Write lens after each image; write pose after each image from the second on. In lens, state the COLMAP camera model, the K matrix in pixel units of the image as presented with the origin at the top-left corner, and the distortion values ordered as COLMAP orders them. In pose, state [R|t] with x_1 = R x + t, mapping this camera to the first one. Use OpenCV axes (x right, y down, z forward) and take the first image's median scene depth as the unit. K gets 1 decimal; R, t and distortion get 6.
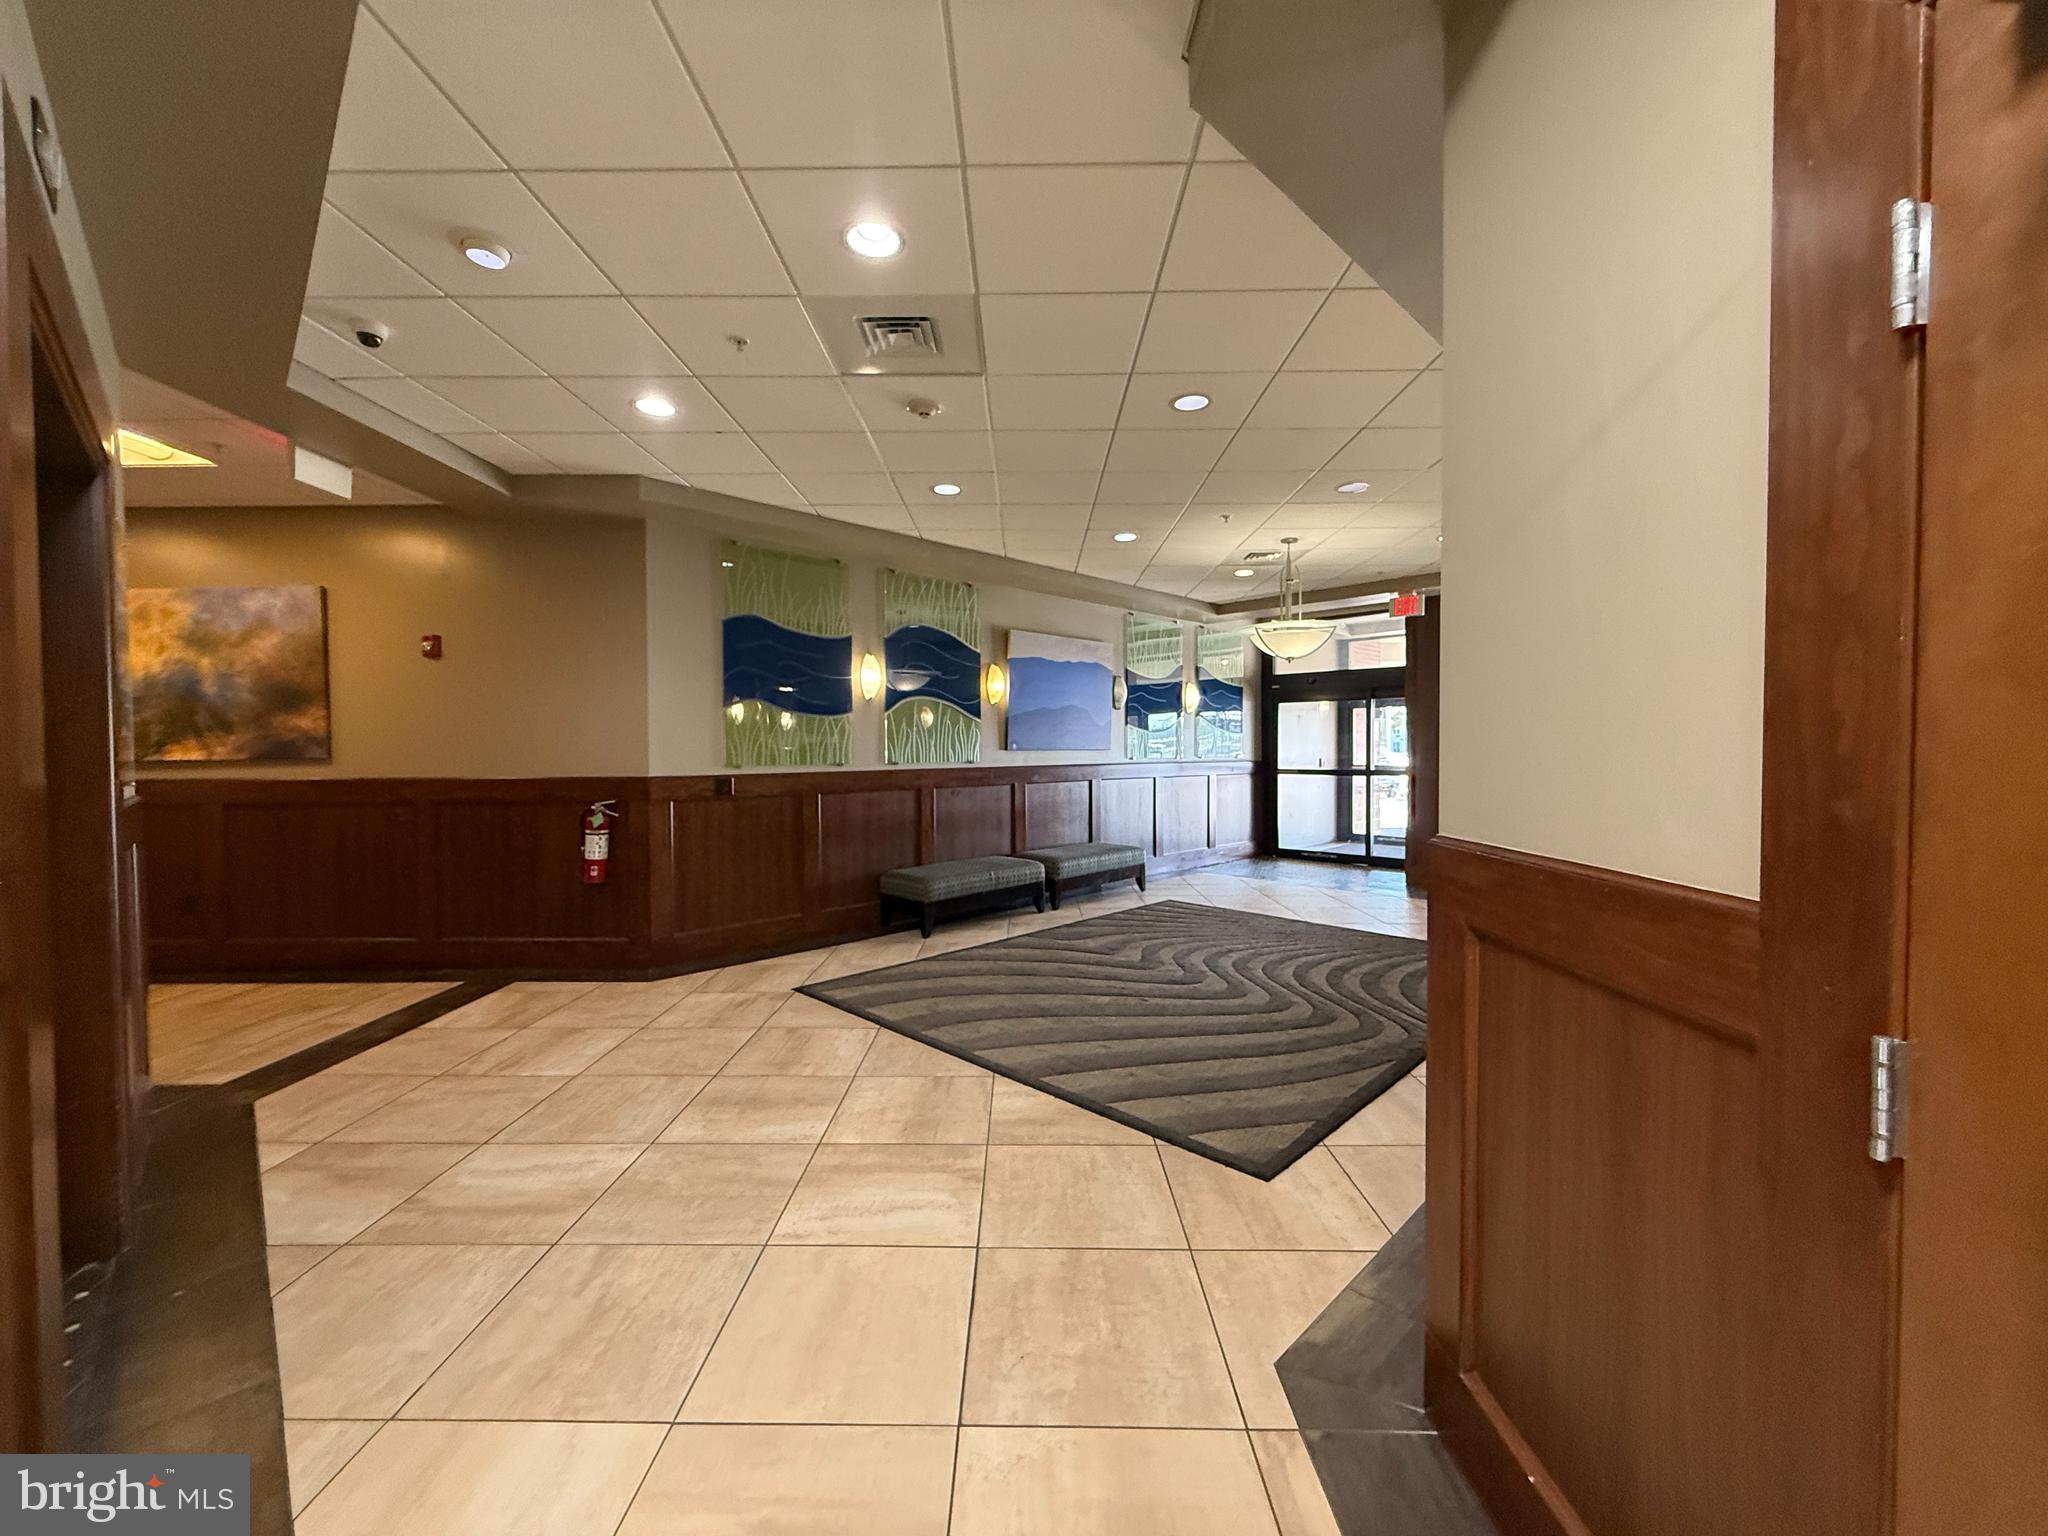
lens RADIAL K [[813.7, 0, 1020.8], [0, 813.7, 766.9], [0, 0, 1]] dist [0.000870, 0.000124]
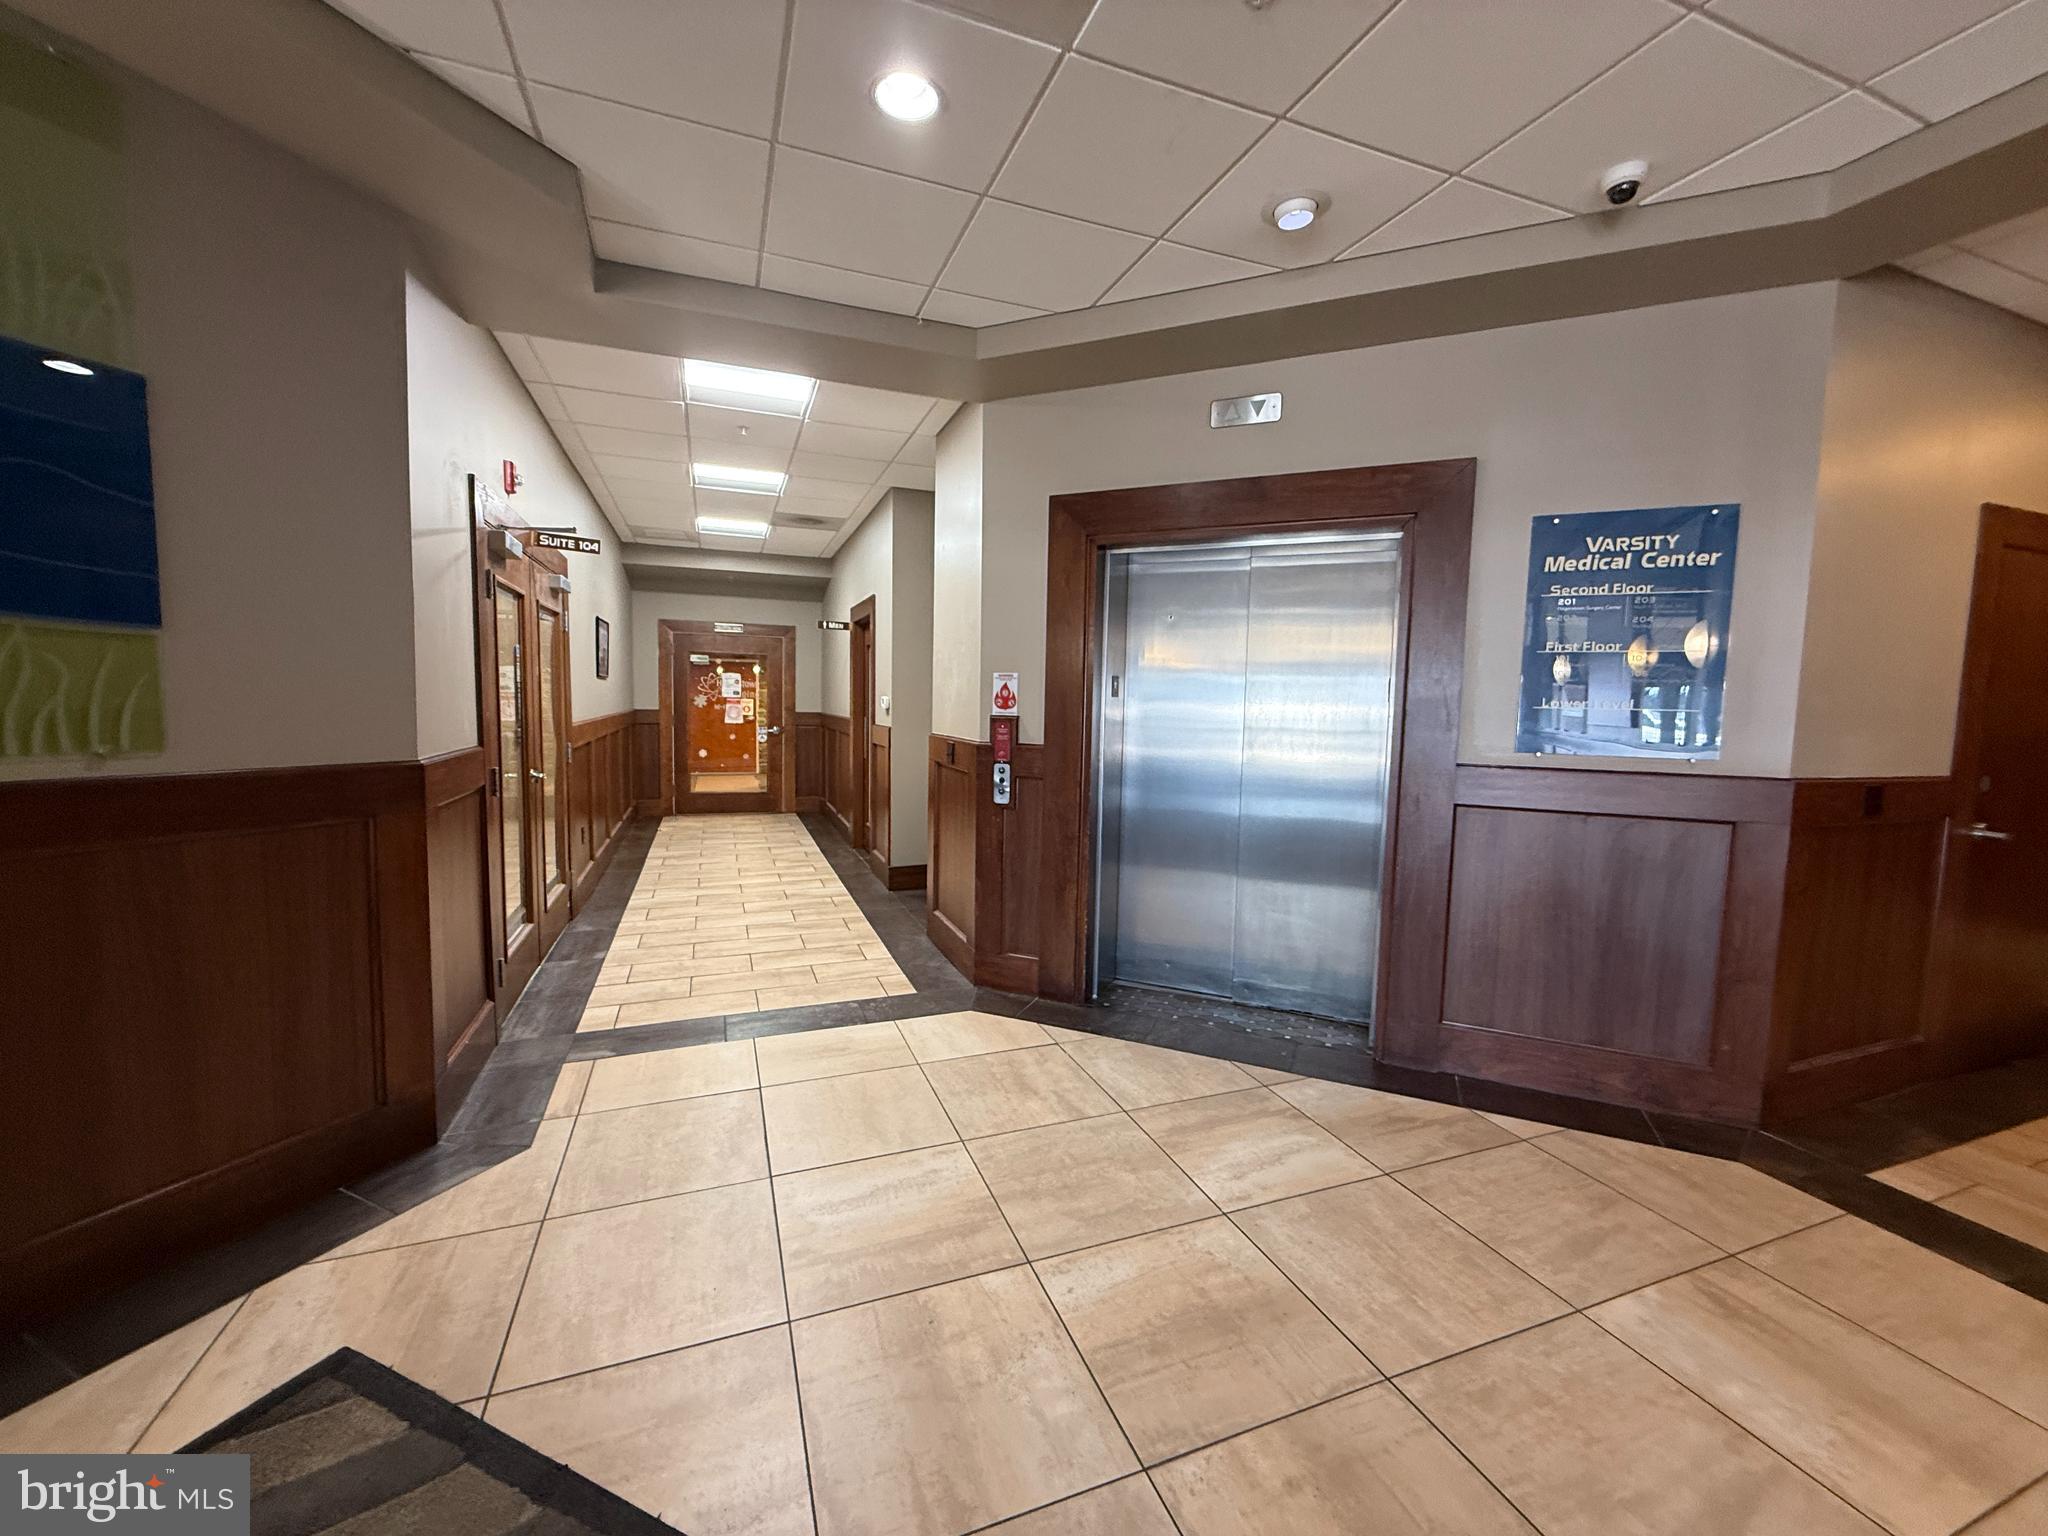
lens RADIAL K [[813.7, 0, 1020.8], [0, 813.7, 765.3], [0, 0, 1]] dist [0.000870, 0.000124]
pose [[-0.930632, 0.013564, -0.365705, 0.011011], [-0.027729, 0.993826, 0.107427, -0.030869], [0.364904, 0.110115, -0.924510, 0.895395]]
